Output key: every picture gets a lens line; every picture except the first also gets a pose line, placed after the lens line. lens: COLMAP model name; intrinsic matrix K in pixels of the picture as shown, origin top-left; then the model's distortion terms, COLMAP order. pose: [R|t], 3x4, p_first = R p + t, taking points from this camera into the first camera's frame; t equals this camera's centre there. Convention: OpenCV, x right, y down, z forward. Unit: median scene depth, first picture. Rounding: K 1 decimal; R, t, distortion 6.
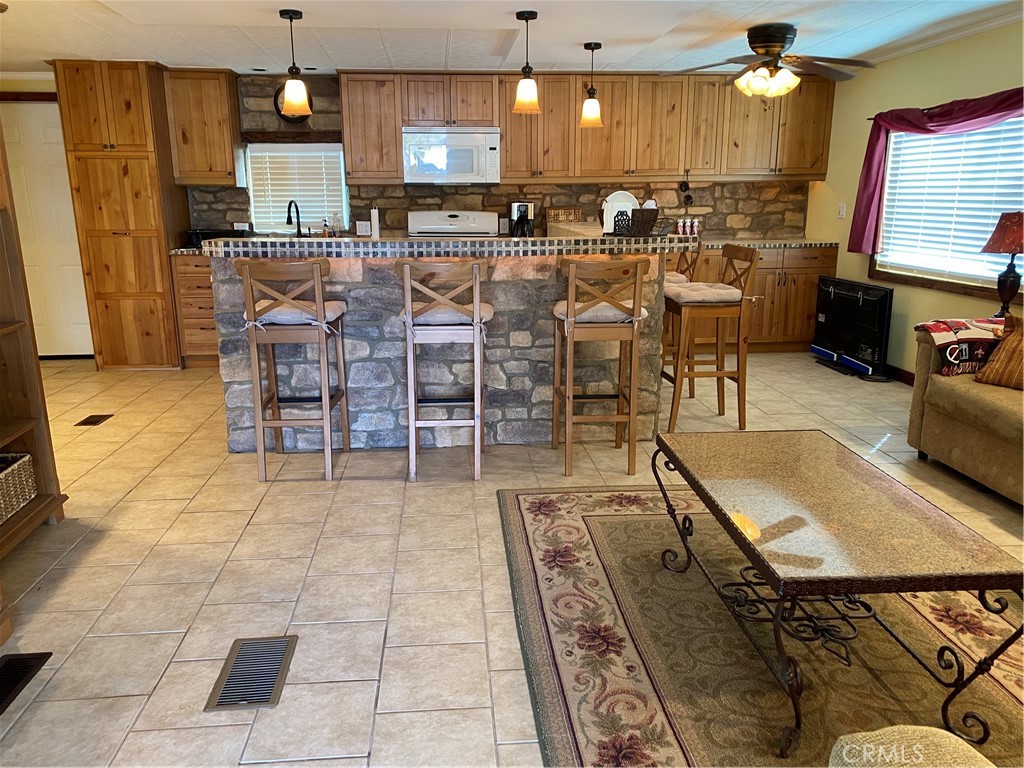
lens RADIAL K [[779.7, 0, 512.0], [0, 779.7, 384.0], [0, 0, 1]] dist [0.046132, -0.028702]
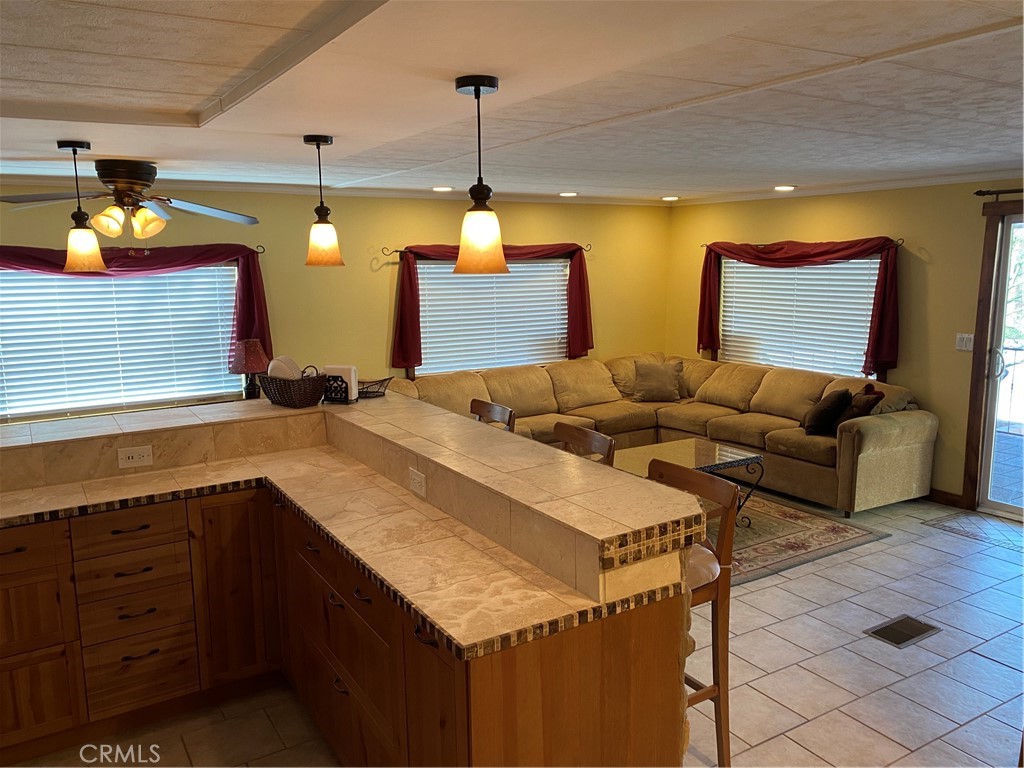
lens RADIAL K [[779.7, 0, 512.0], [0, 779.7, 384.0], [0, 0, 1]] dist [0.046132, -0.028702]
pose [[-0.455658, -0.135096, 0.879844, -0.783691], [0.224790, 0.938918, 0.260582, -0.432153], [-0.861305, 0.316516, -0.397457, 1.280801]]
